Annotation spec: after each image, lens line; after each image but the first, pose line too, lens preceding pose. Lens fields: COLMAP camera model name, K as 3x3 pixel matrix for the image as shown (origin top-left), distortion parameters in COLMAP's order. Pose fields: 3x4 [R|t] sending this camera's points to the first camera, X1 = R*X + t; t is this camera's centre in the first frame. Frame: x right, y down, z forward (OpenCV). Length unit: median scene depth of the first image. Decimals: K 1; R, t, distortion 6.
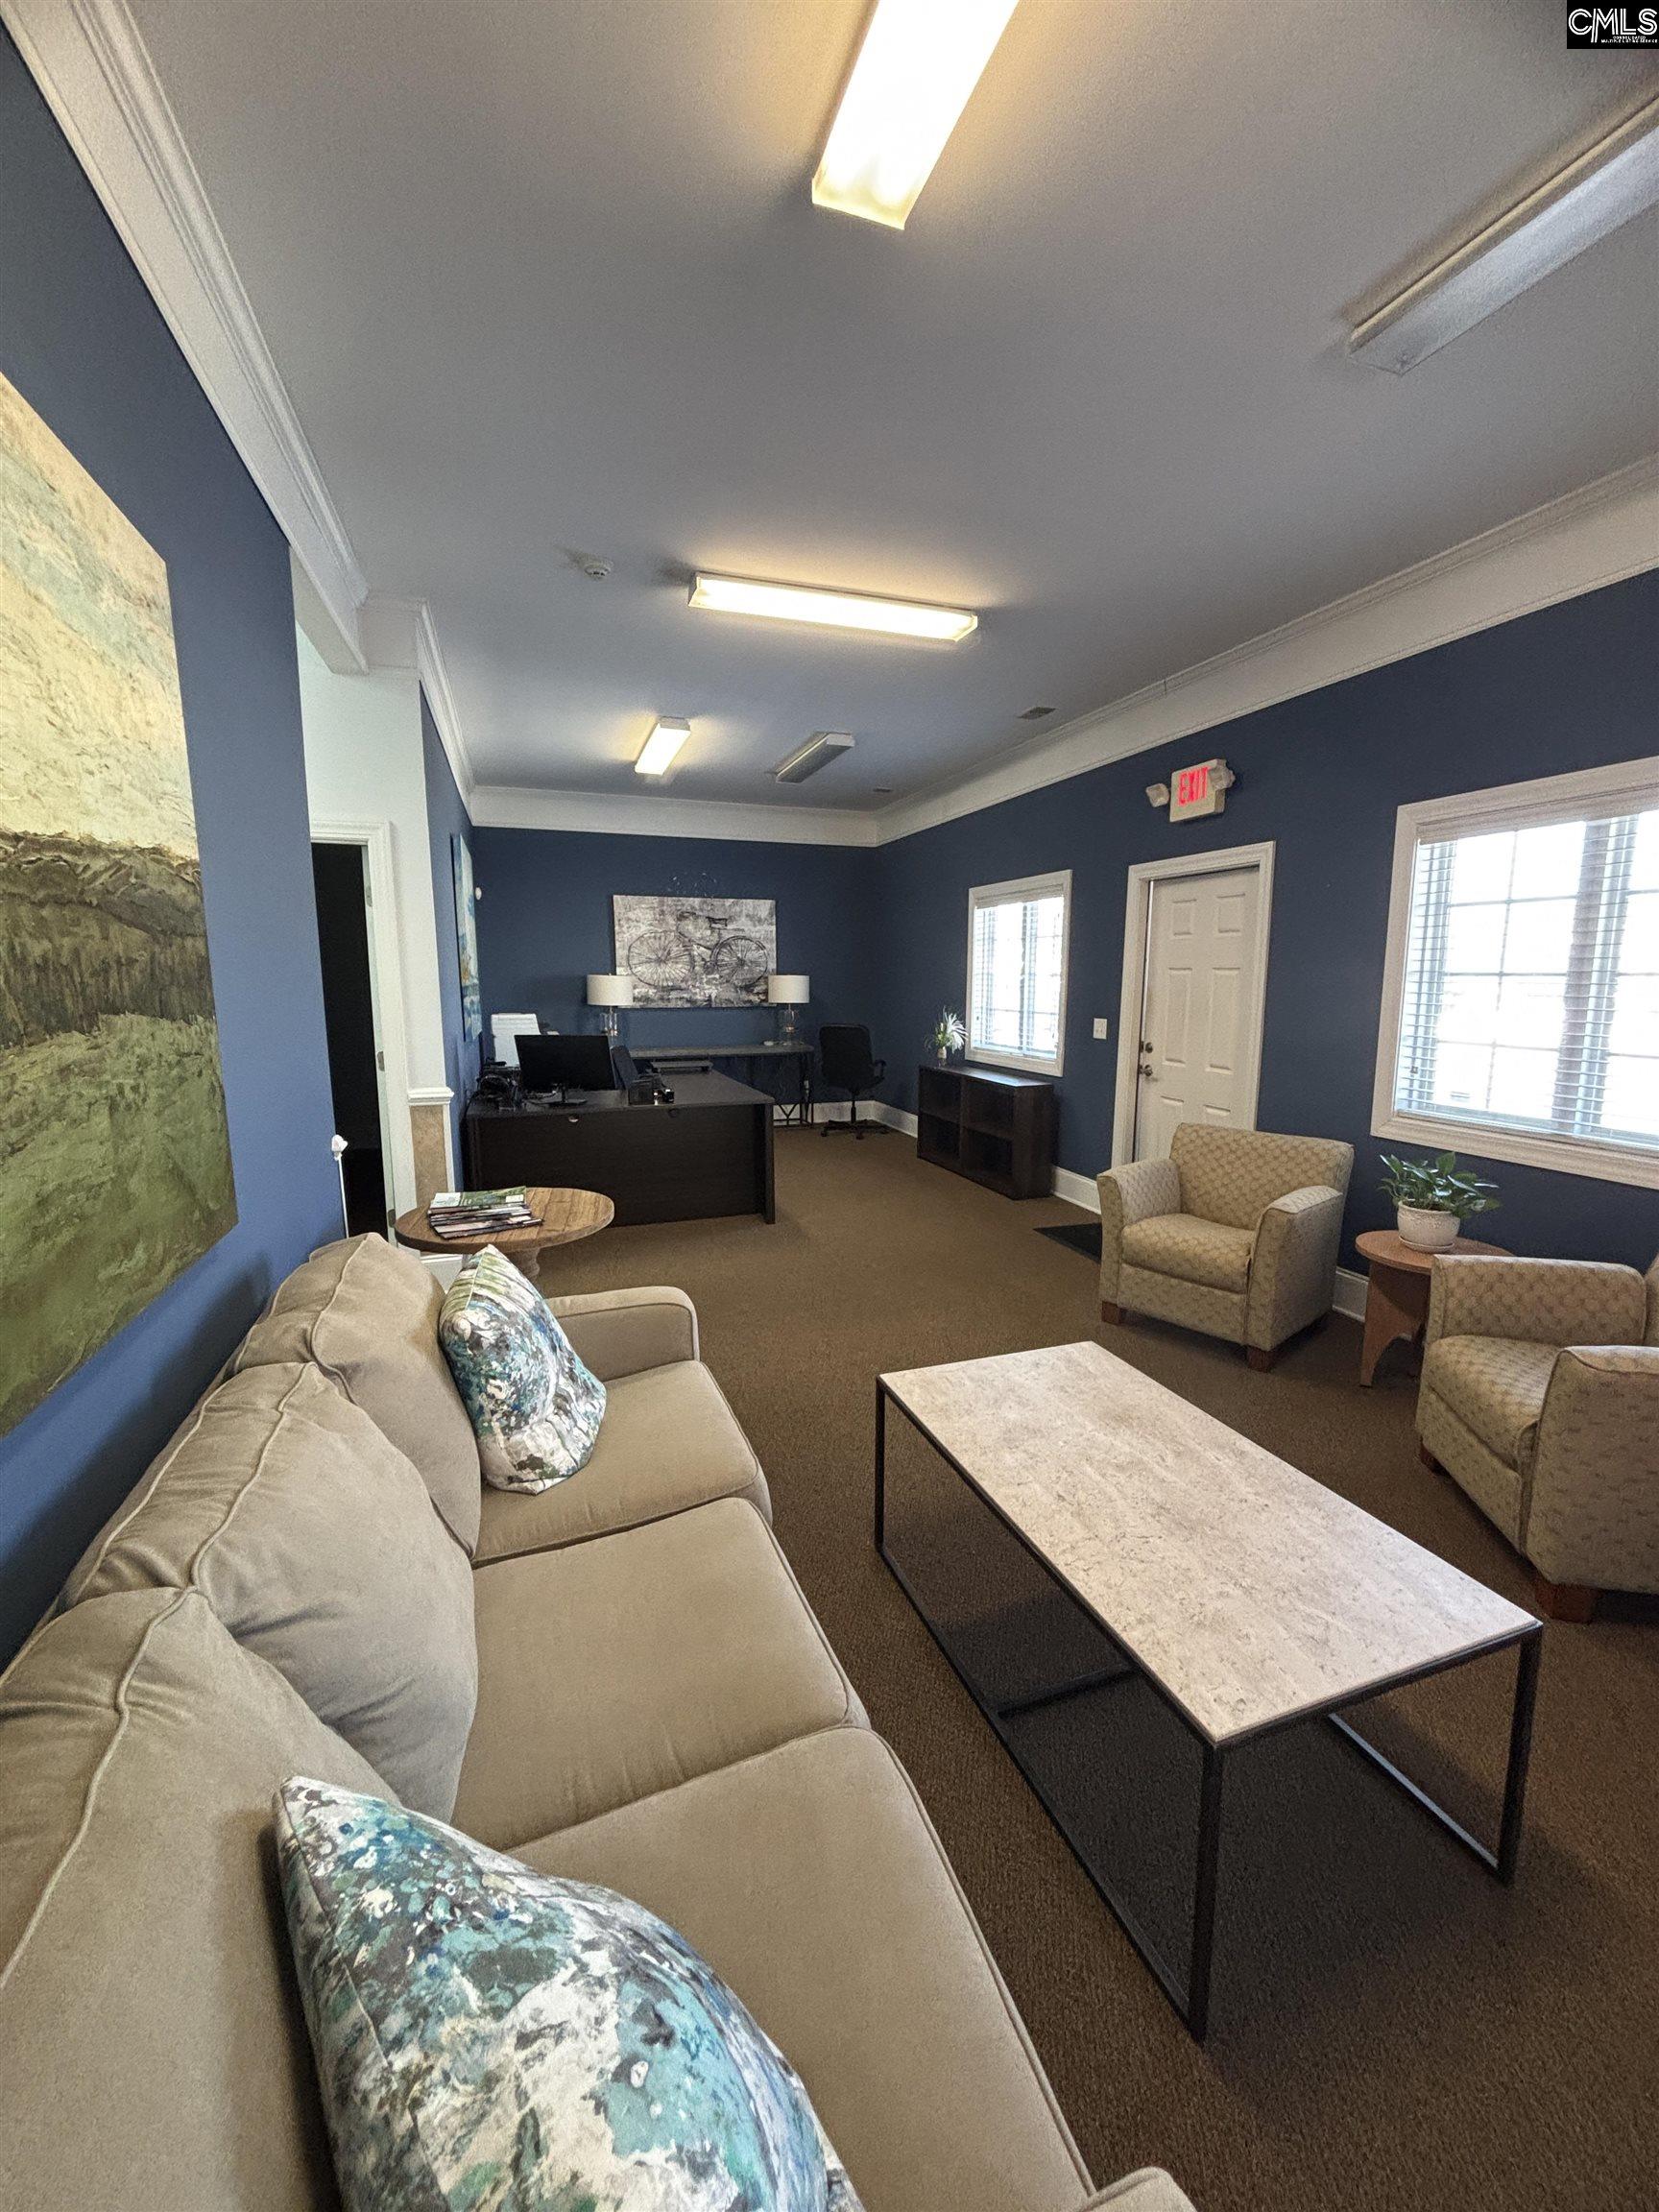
lens RADIAL K [[870.0, 0, 836.0], [0, 870.0, 1112.5], [0, 0, 1]] dist [0.000811, -0.000010]
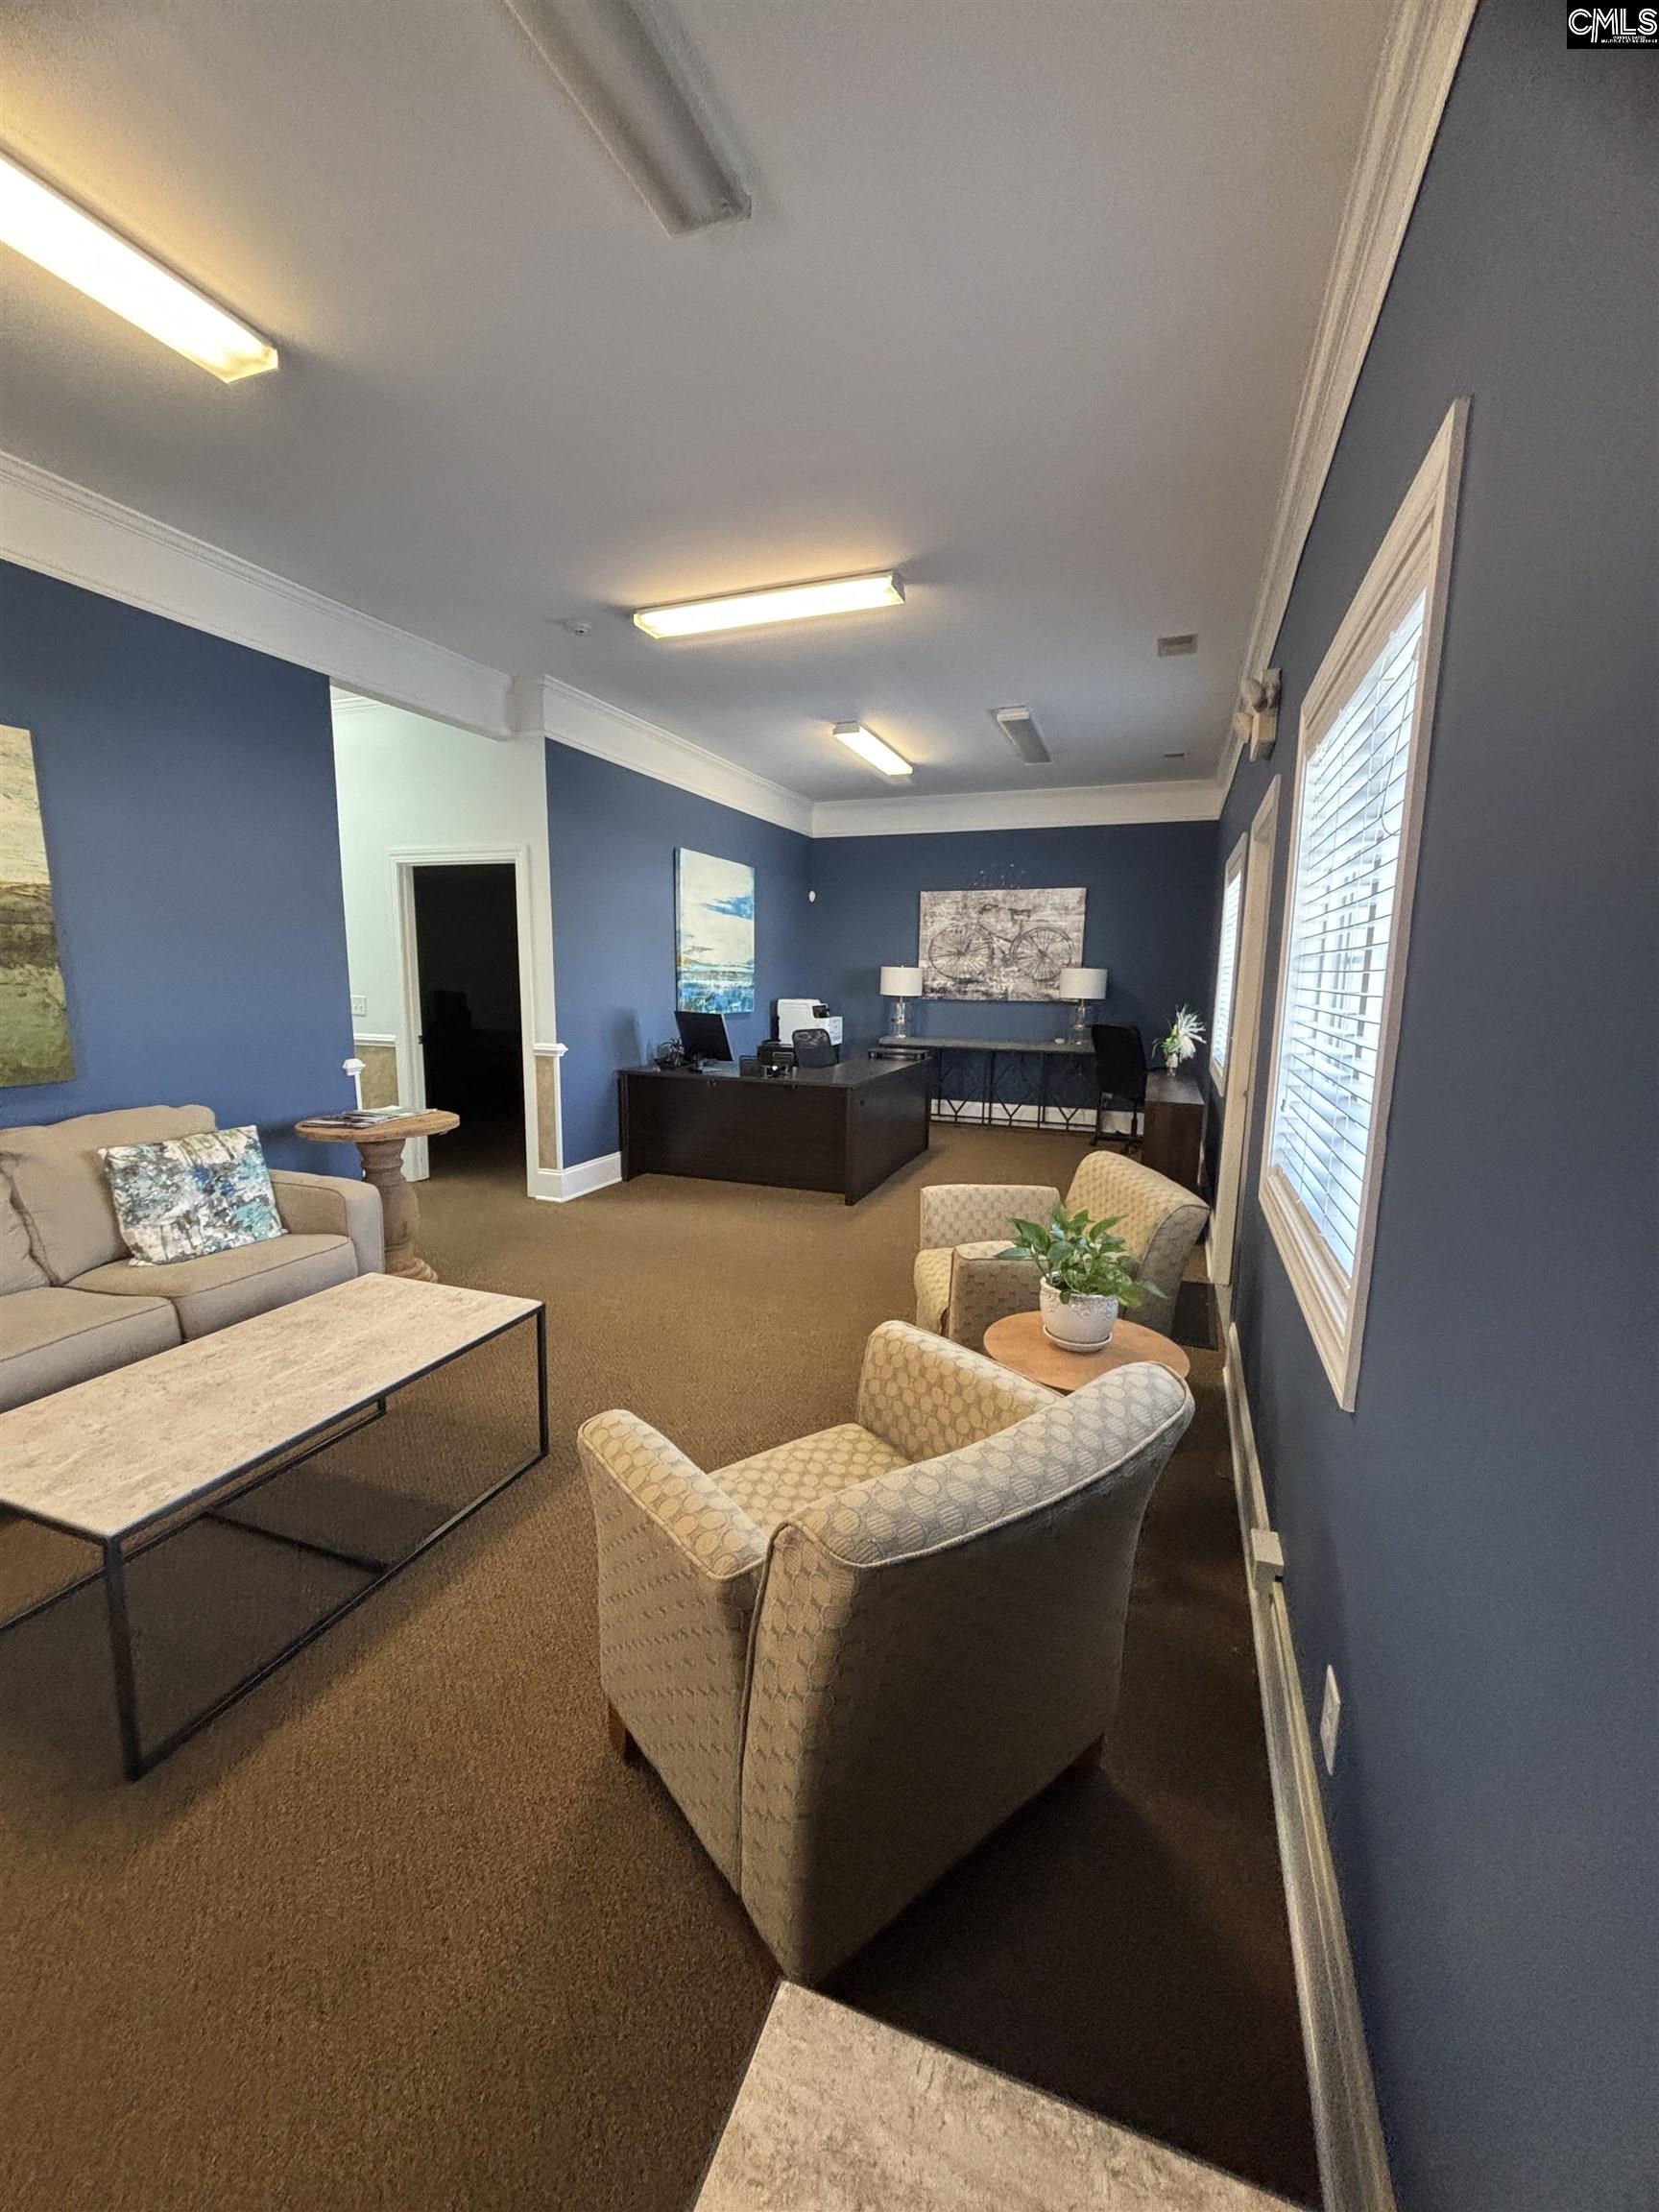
lens RADIAL K [[874.3, 0, 829.5], [0, 874.3, 1106.0], [0, 0, 1]] dist [0.000733, -0.000045]
pose [[0.763420, 0.105255, -0.637268, 0.353392], [-0.111713, 0.993281, 0.030229, -0.010653], [0.636168, 0.048113, 0.770049, 0.121323]]
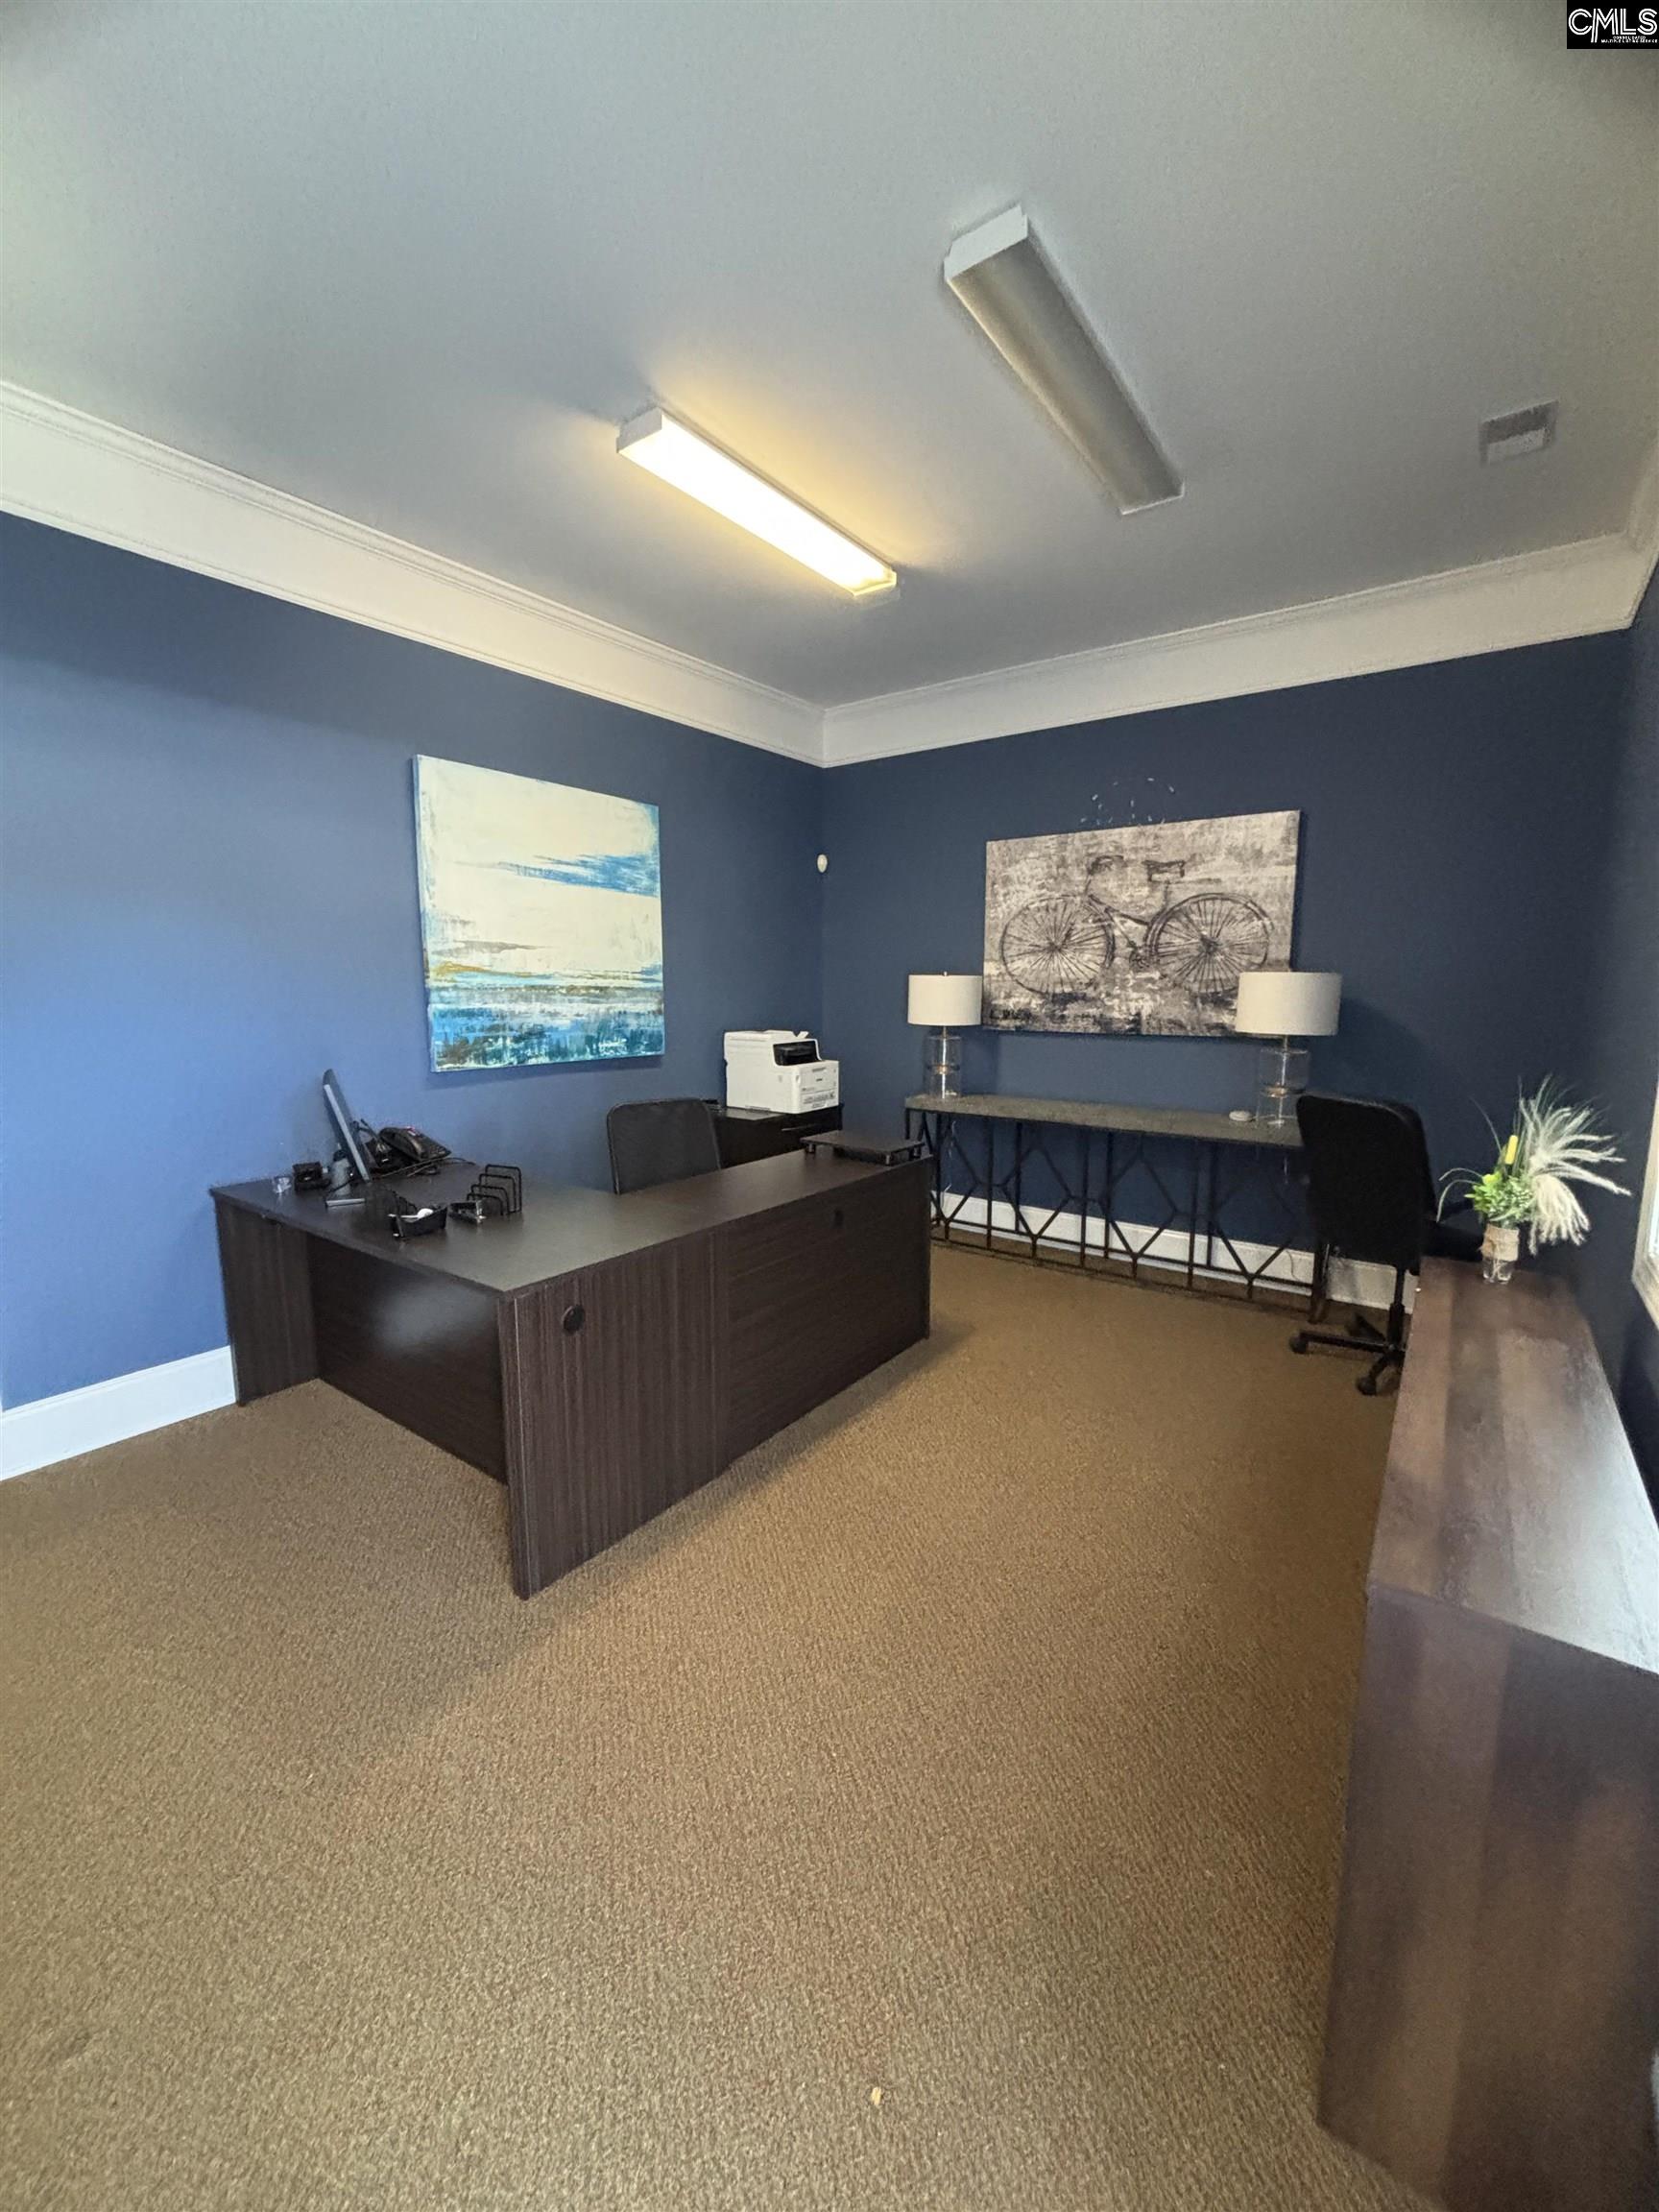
lens RADIAL K [[888.8, 0, 824.9], [0, 888.8, 1103.3], [0, 0, 1]] dist [-0.000905, -0.000067]
pose [[0.561227, 0.108779, -0.820482, 0.199029], [-0.127428, 0.990862, 0.044204, -0.081390], [0.817794, 0.079744, 0.569960, 0.557188]]
